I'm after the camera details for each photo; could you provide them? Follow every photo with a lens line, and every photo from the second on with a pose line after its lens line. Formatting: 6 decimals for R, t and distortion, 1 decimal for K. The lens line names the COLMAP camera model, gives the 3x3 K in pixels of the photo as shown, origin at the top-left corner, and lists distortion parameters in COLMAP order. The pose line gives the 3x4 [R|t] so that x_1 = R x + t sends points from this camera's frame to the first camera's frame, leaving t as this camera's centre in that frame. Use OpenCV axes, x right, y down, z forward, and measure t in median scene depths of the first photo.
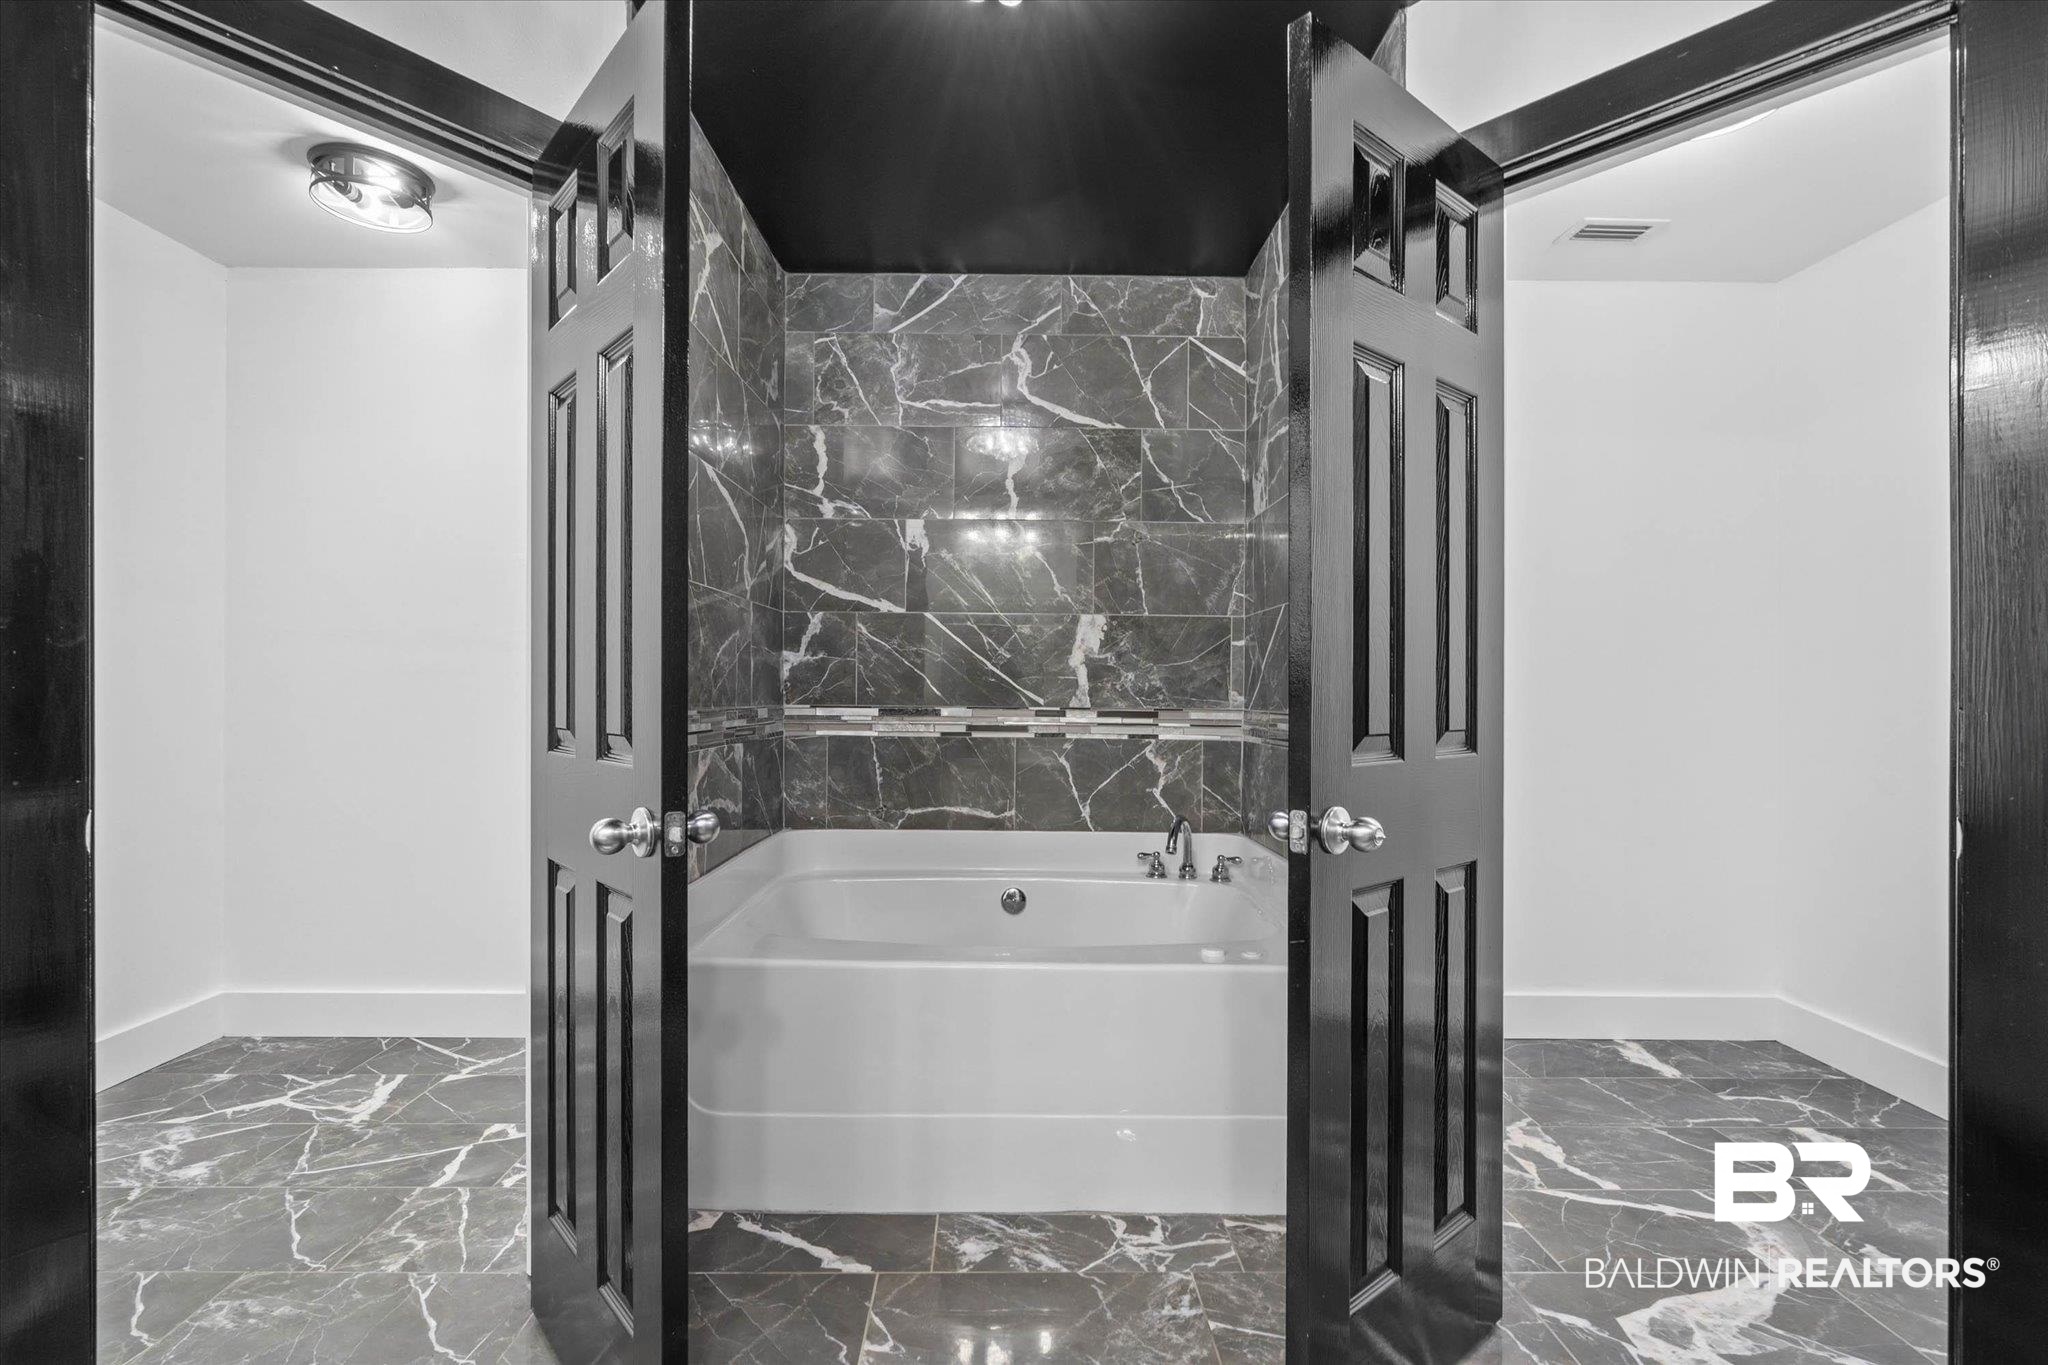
lens RADIAL K [[936.5, 0, 1028.9], [0, 936.5, 684.7], [0, 0, 1]] dist [-0.009217, 0.000221]
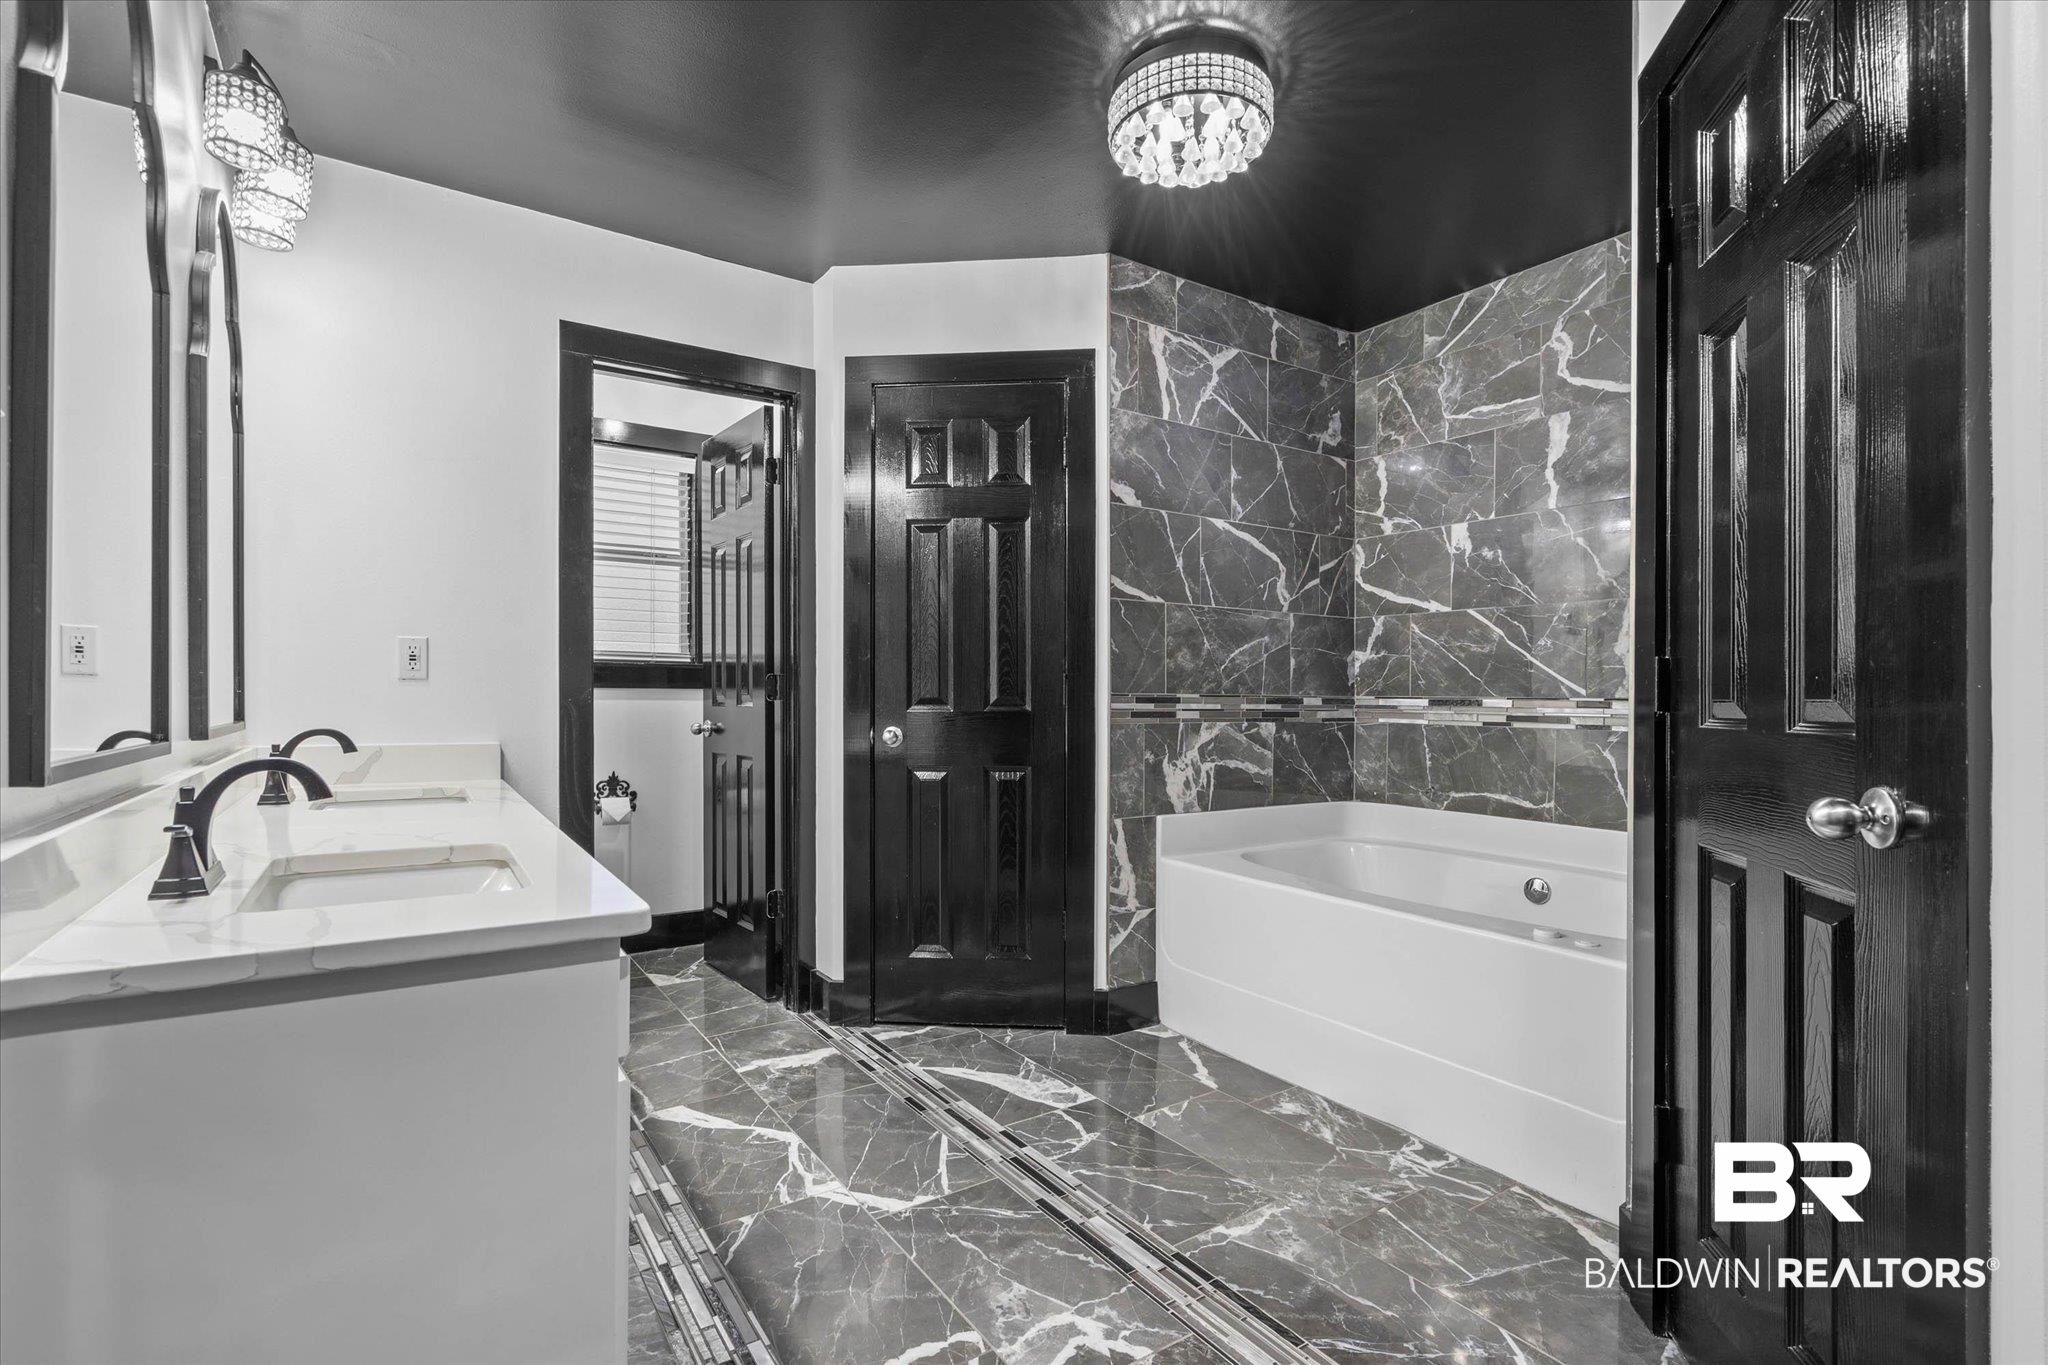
lens RADIAL K [[936.5, 0, 1017.0], [0, 936.5, 698.5], [0, 0, 1]] dist [-0.009217, 0.000221]
pose [[0.547656, -0.000401, -0.836704, 0.498368], [0.001806, 0.999998, 0.000703, 0.022793], [0.836702, -0.001896, 0.547656, -0.013340]]
